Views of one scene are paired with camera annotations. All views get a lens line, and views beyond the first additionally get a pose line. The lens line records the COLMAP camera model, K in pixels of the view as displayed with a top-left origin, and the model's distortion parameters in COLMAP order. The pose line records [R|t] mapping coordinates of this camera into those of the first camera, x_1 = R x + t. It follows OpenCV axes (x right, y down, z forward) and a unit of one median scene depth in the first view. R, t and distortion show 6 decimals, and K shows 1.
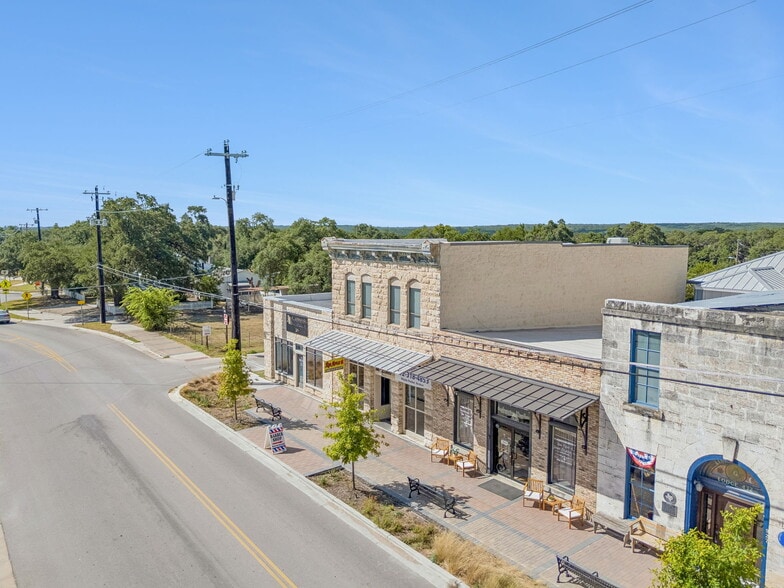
lens RADIAL K [[579.5, 0, 388.6], [0, 579.5, 295.7], [0, 0, 1]] dist [0.064172, -0.058745]
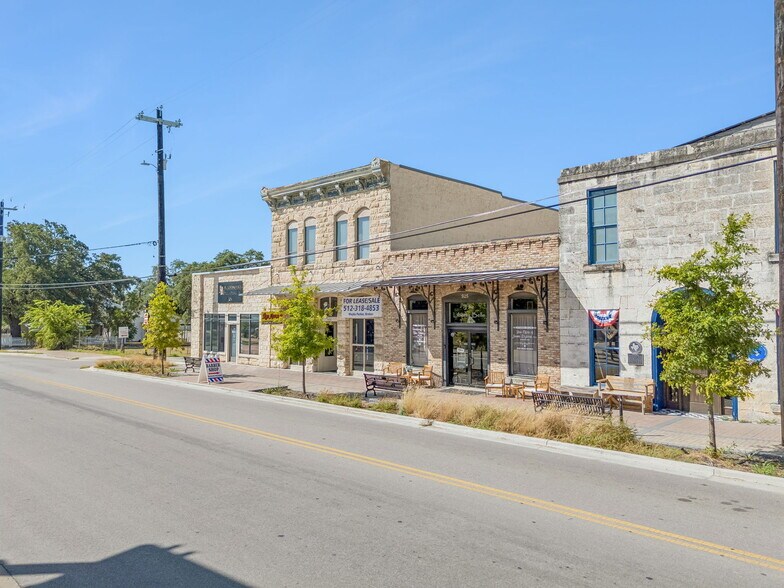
lens RADIAL K [[579.5, 0, 389.0], [0, 579.5, 295.6], [0, 0, 1]] dist [0.064172, -0.058745]
pose [[0.990321, 0.005271, 0.138697, -0.045013], [0.015259, 0.989086, -0.146544, 0.257601], [-0.137956, 0.147242, 0.979432, 0.052905]]
